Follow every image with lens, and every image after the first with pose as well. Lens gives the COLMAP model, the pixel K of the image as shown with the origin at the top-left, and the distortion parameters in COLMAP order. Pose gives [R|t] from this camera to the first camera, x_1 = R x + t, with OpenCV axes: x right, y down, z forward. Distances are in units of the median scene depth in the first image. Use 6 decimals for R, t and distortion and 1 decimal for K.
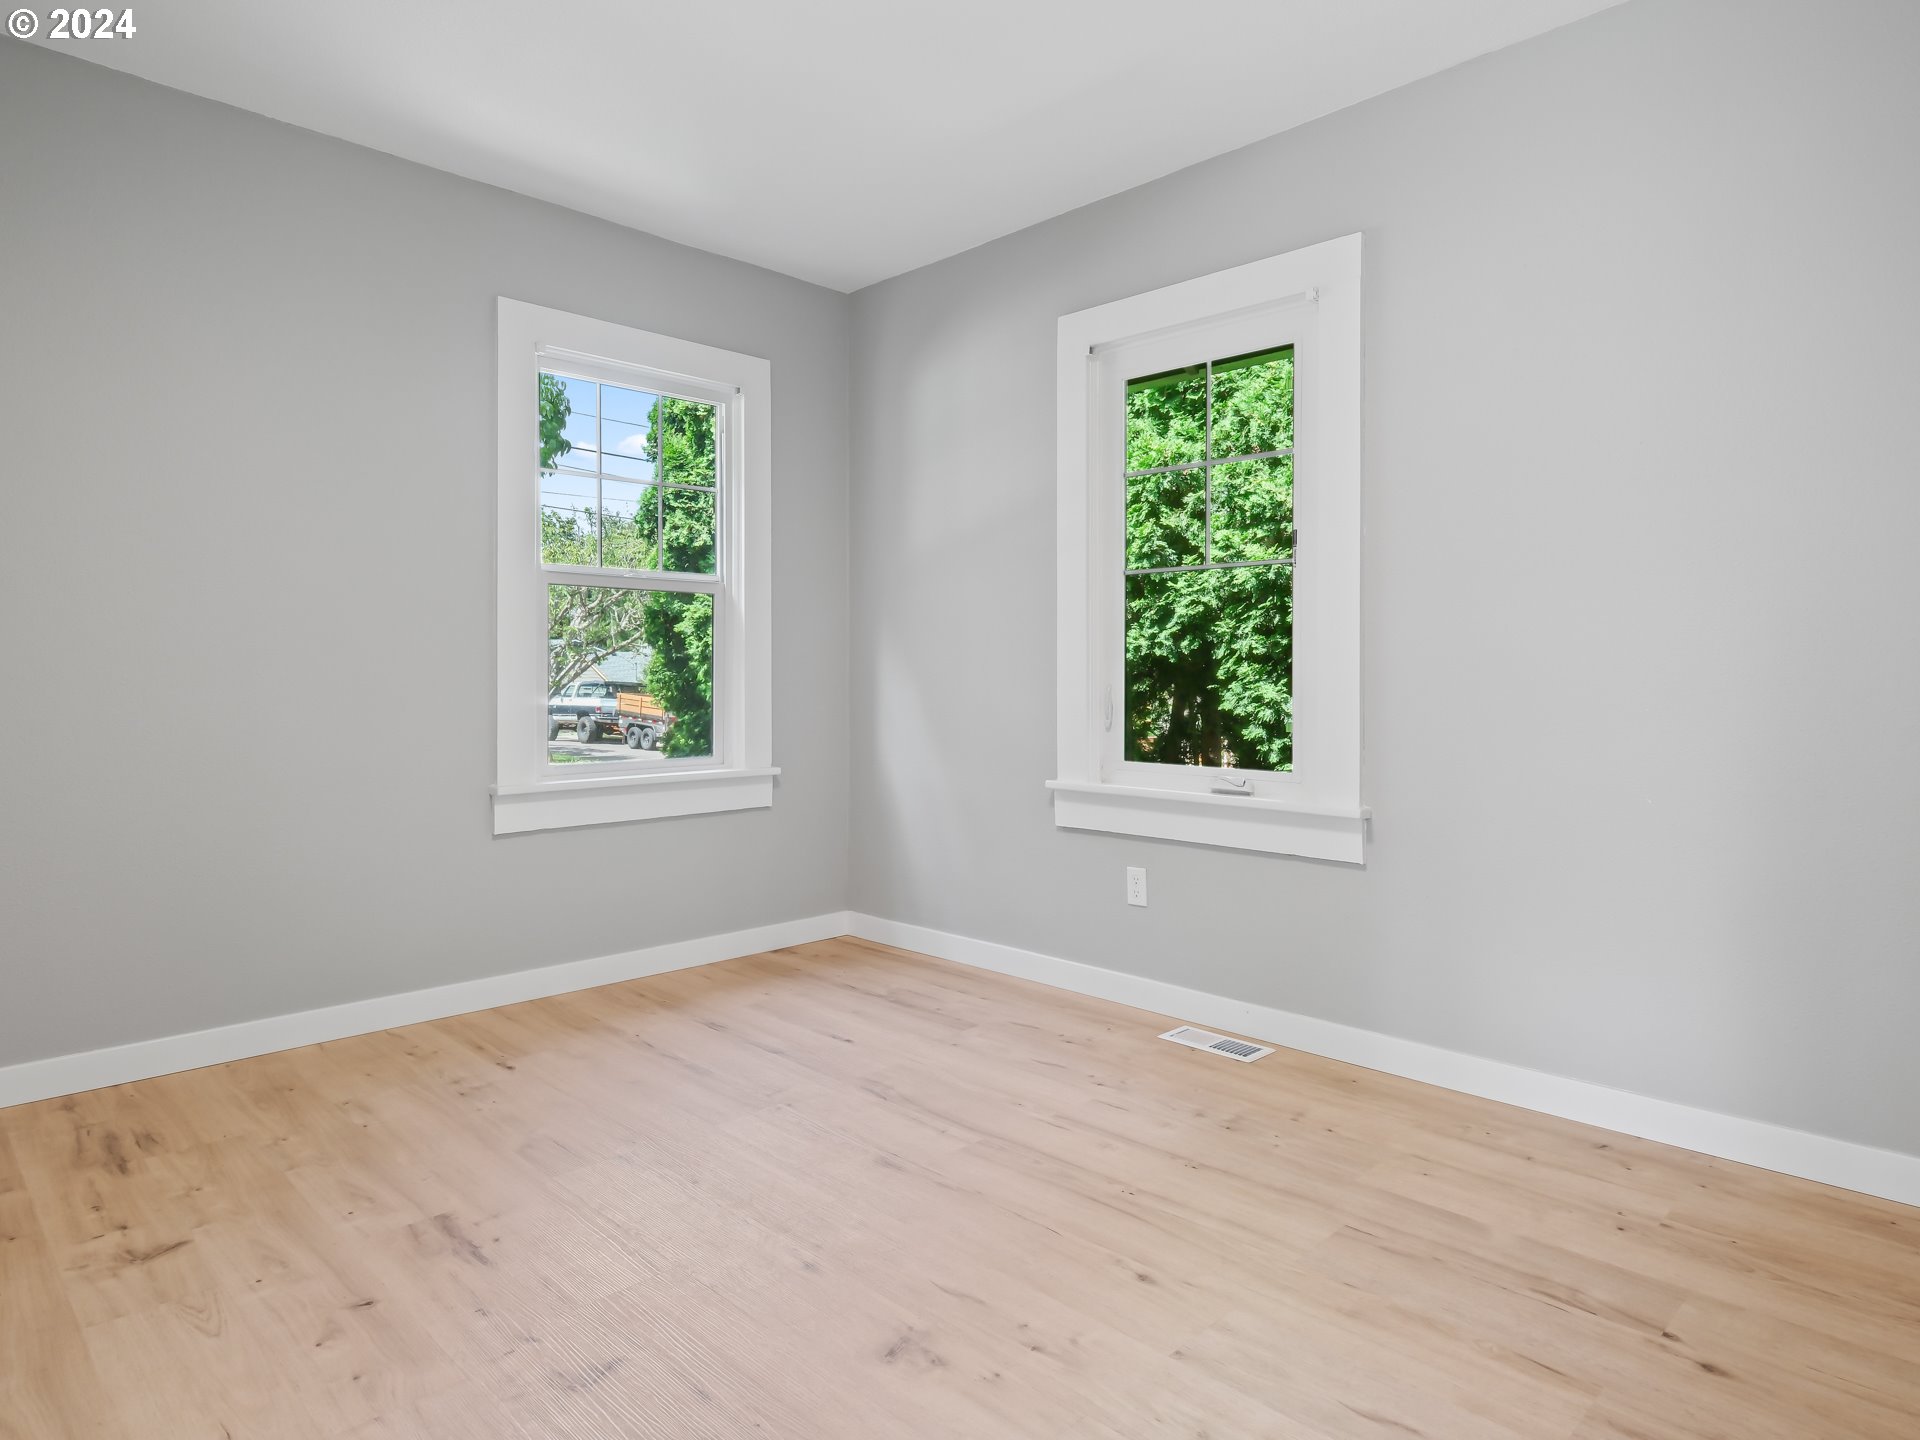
lens RADIAL K [[1147.5, 0, 942.4], [0, 1147.5, 700.2], [0, 0, 1]] dist [-0.003147, -0.003454]
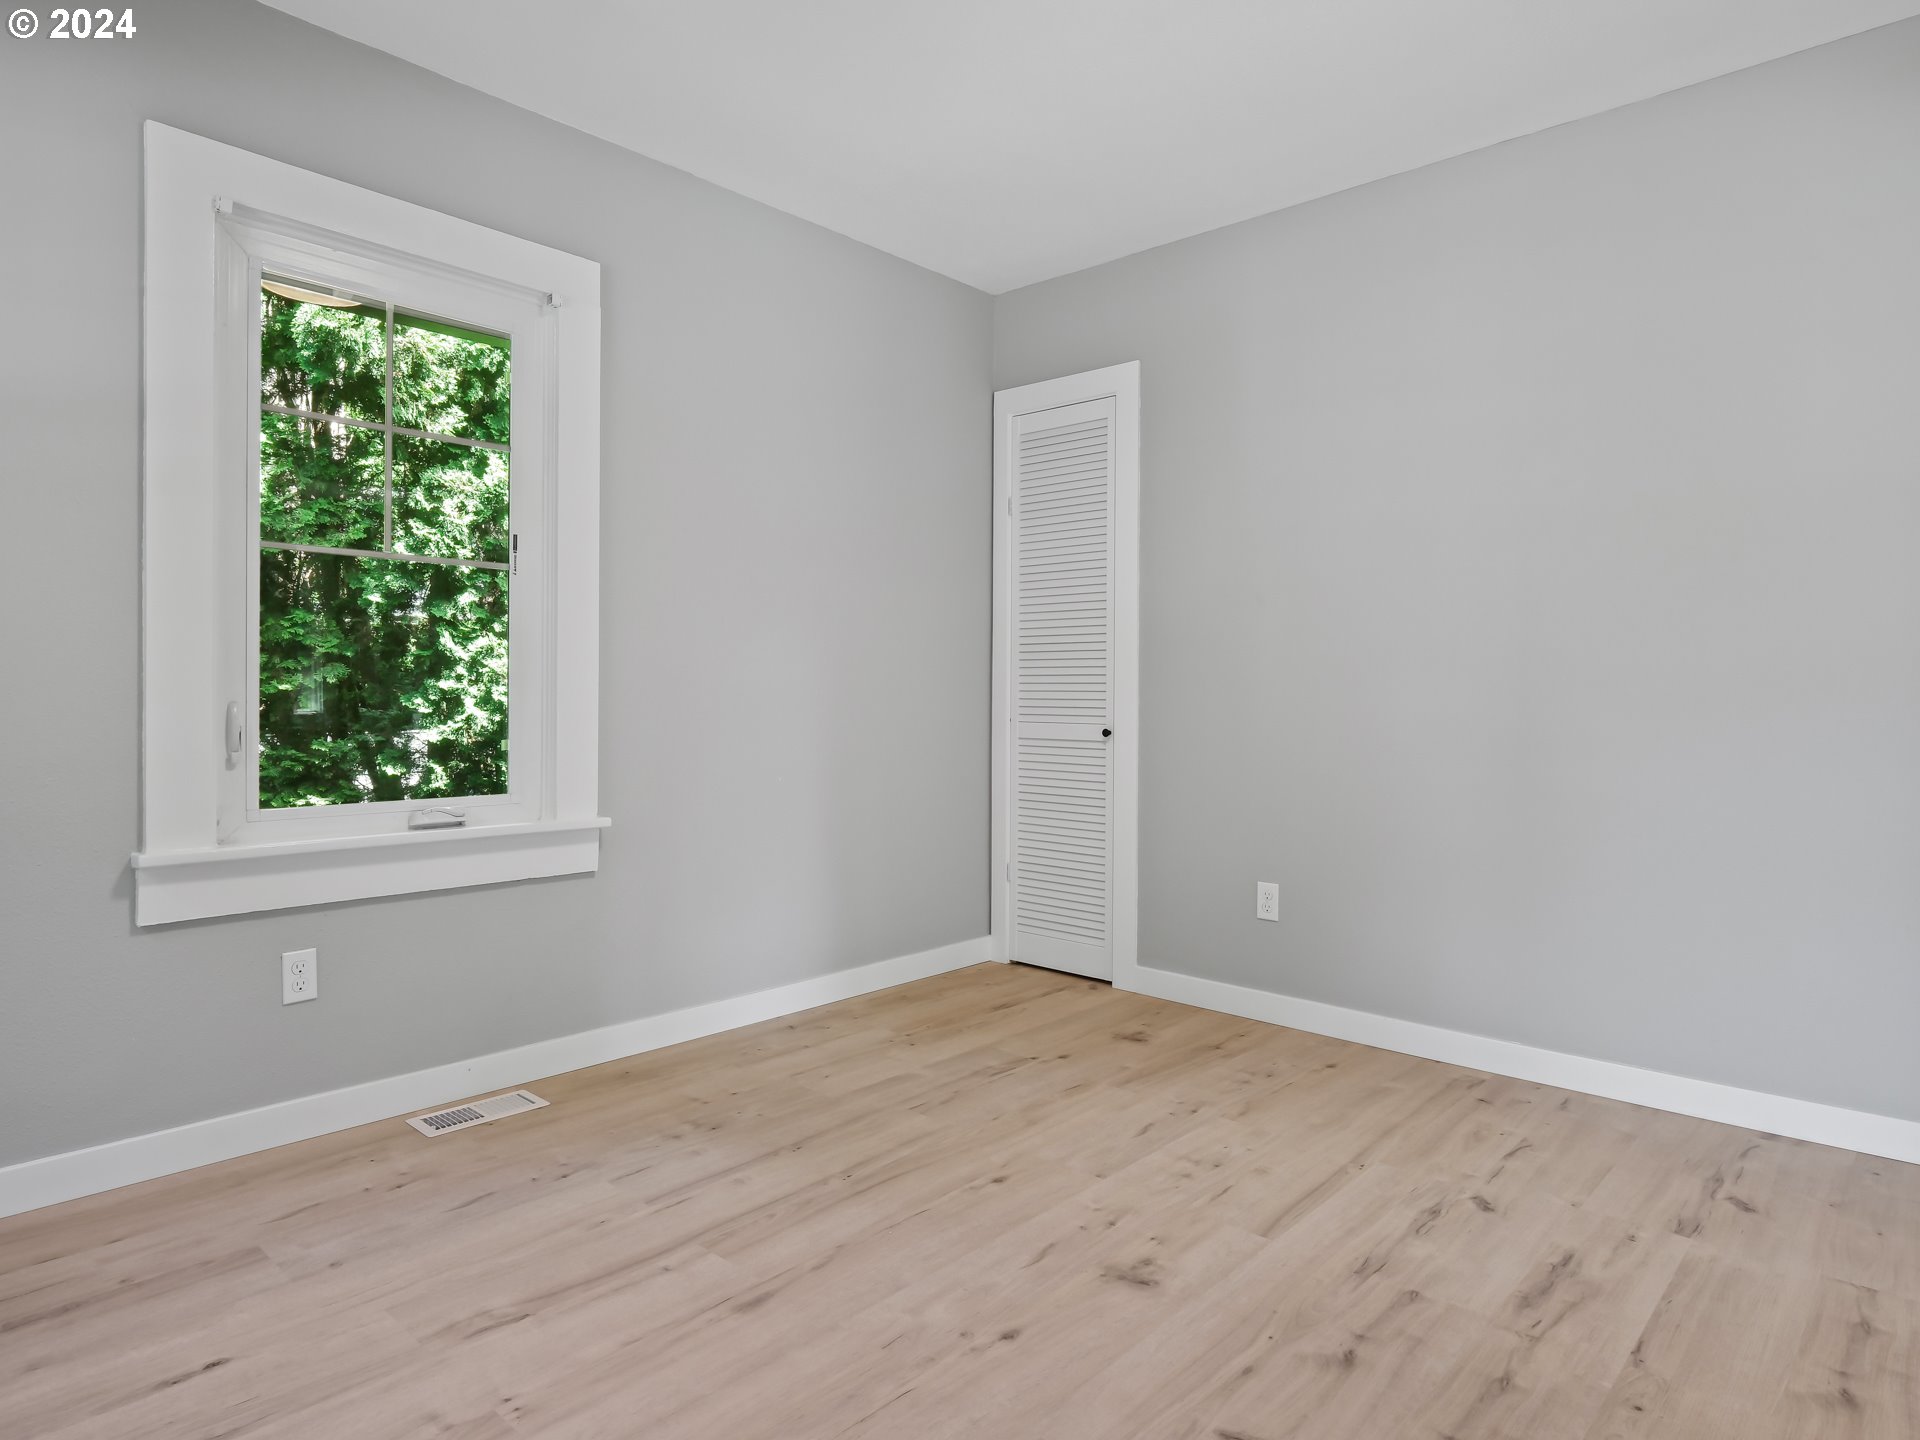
lens RADIAL K [[1133.4, 0, 960.0], [0, 1133.4, 720.0], [0, 0, 1]] dist [-0.002649, -0.001235]
pose [[-0.061107, -0.027065, 0.997764, -0.808654], [0.015407, 0.999488, 0.028055, -0.021424], [-0.998012, 0.017087, -0.060659, 0.871193]]
